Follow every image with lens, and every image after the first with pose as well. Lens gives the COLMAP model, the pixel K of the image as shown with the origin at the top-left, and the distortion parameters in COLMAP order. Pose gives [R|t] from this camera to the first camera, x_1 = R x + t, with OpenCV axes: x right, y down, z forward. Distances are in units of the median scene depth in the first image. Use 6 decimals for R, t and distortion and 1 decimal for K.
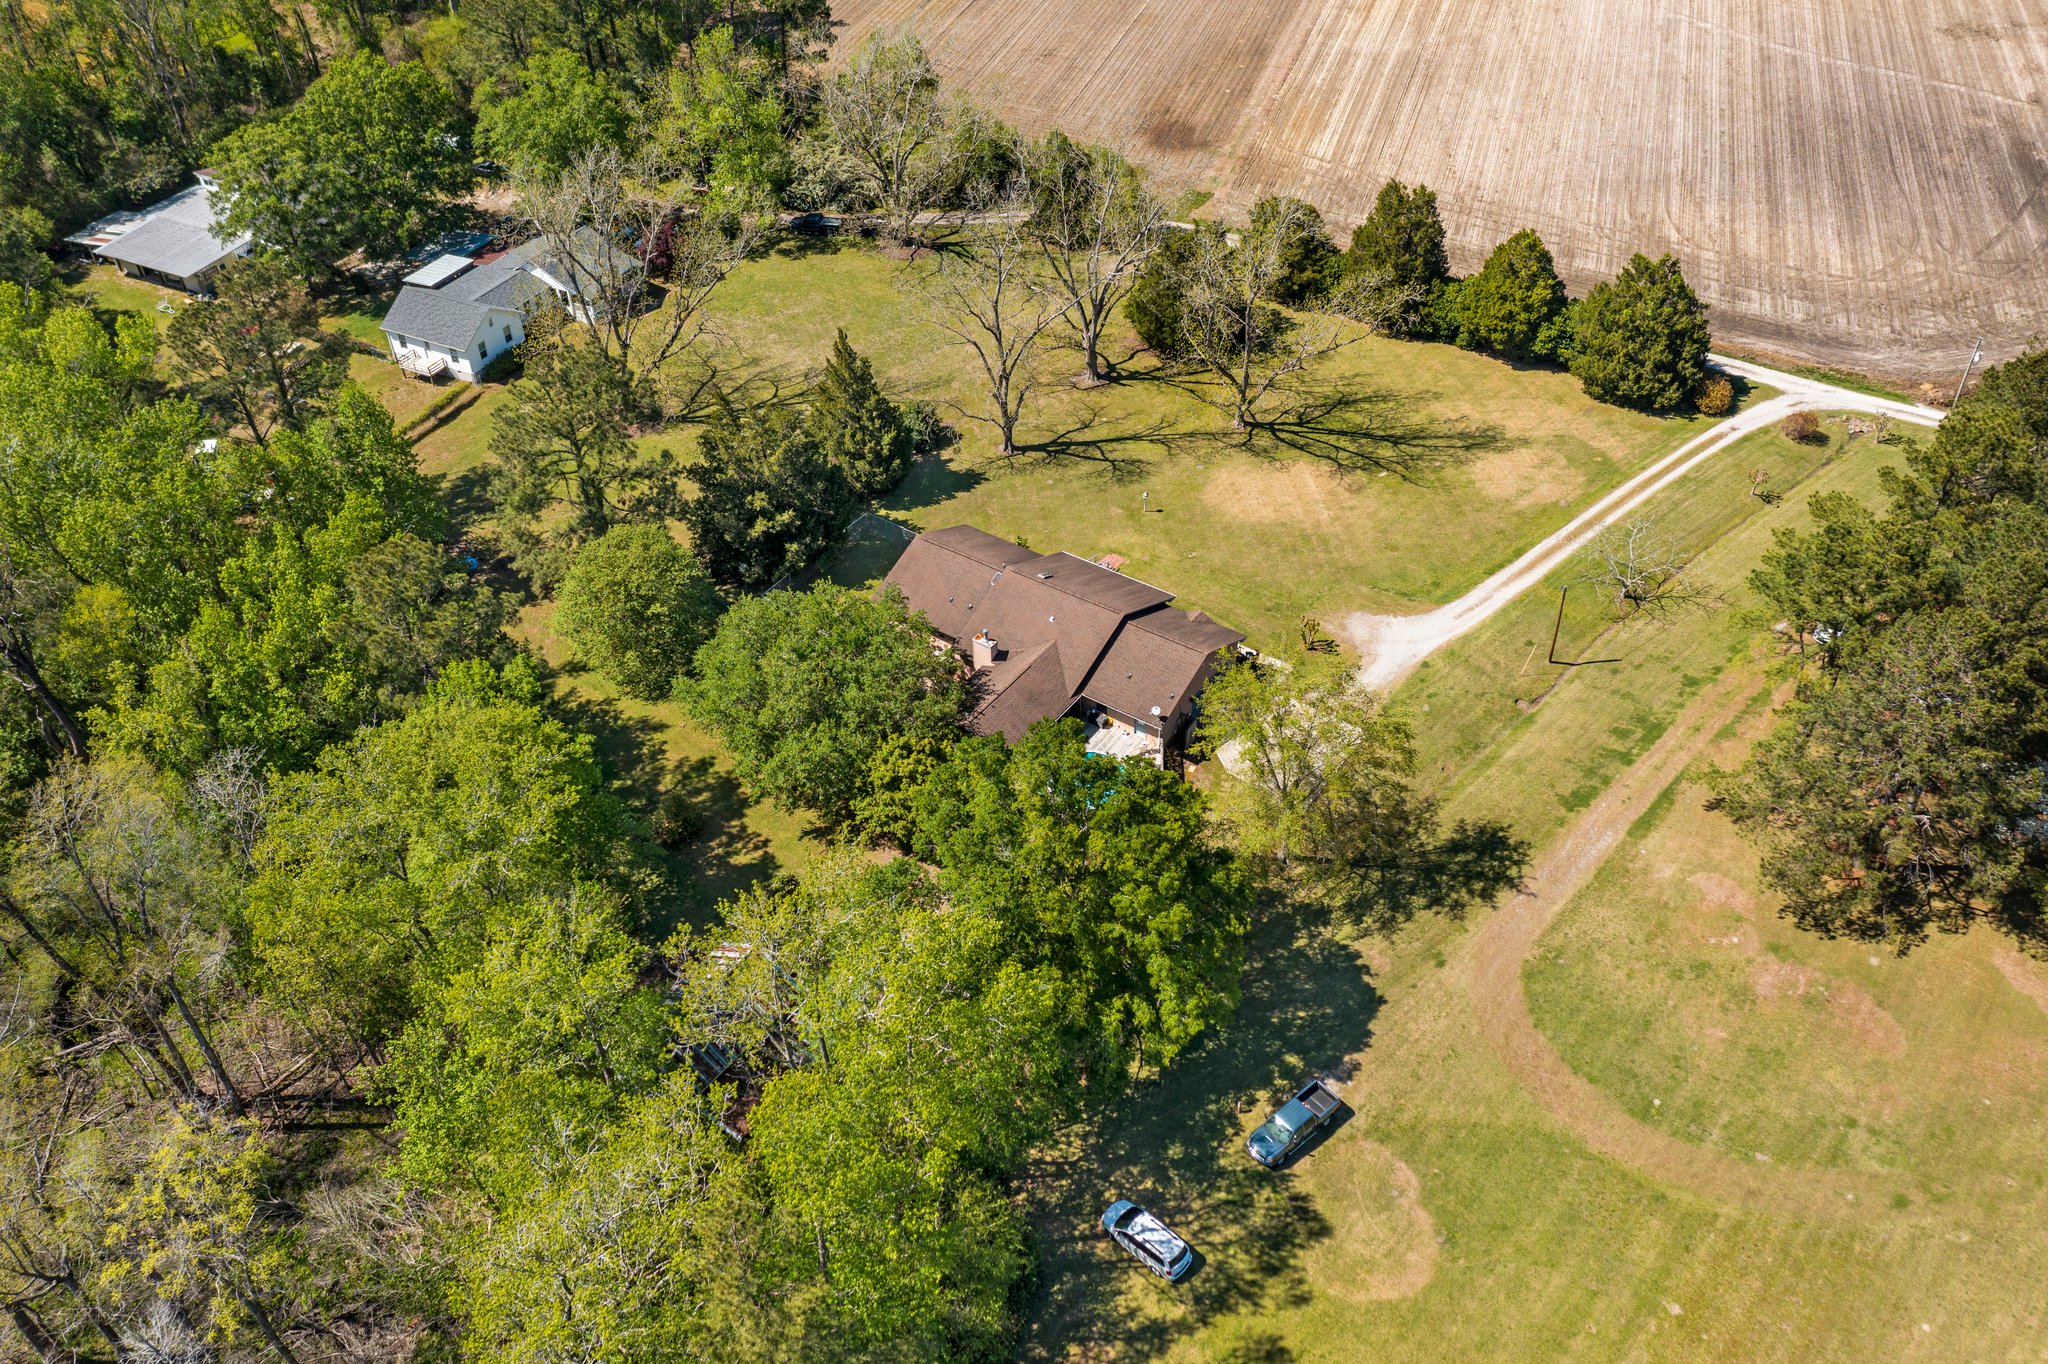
lens RADIAL K [[1635.9, 0, 1066.7], [0, 1635.9, 708.4], [0, 0, 1]] dist [0.004359, 0.007632]
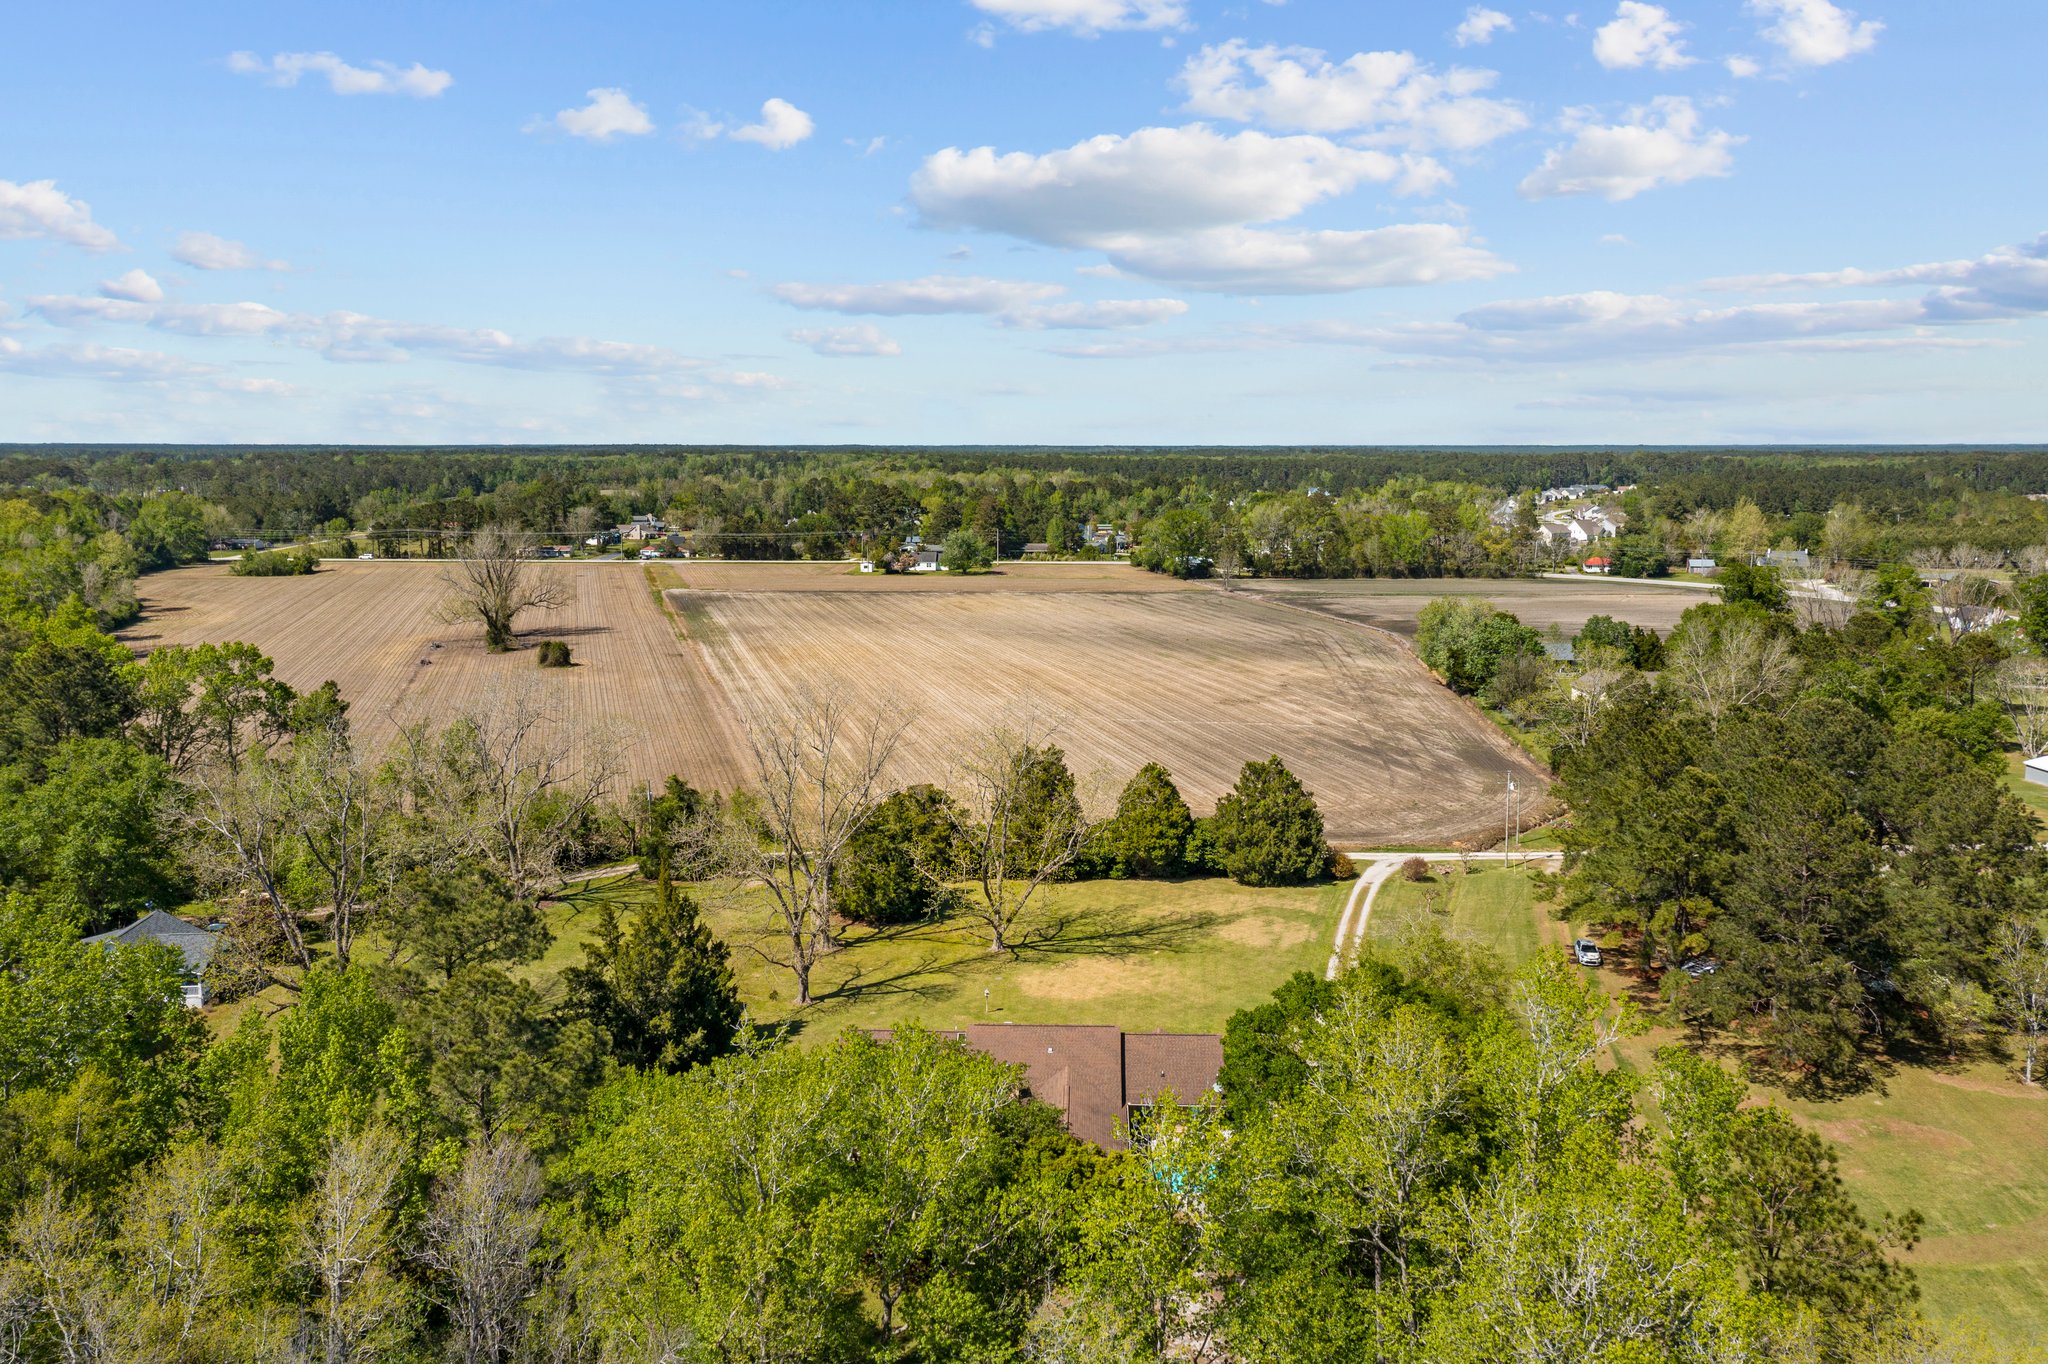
lens RADIAL K [[1635.9, 0, 1066.7], [0, 1635.9, 708.4], [0, 0, 1]] dist [0.004359, 0.007632]
pose [[0.836977, -0.074334, 0.542166, -0.408209], [0.351106, 0.832876, -0.427834, 0.153197], [-0.419755, 0.548445, 0.723197, 0.188513]]
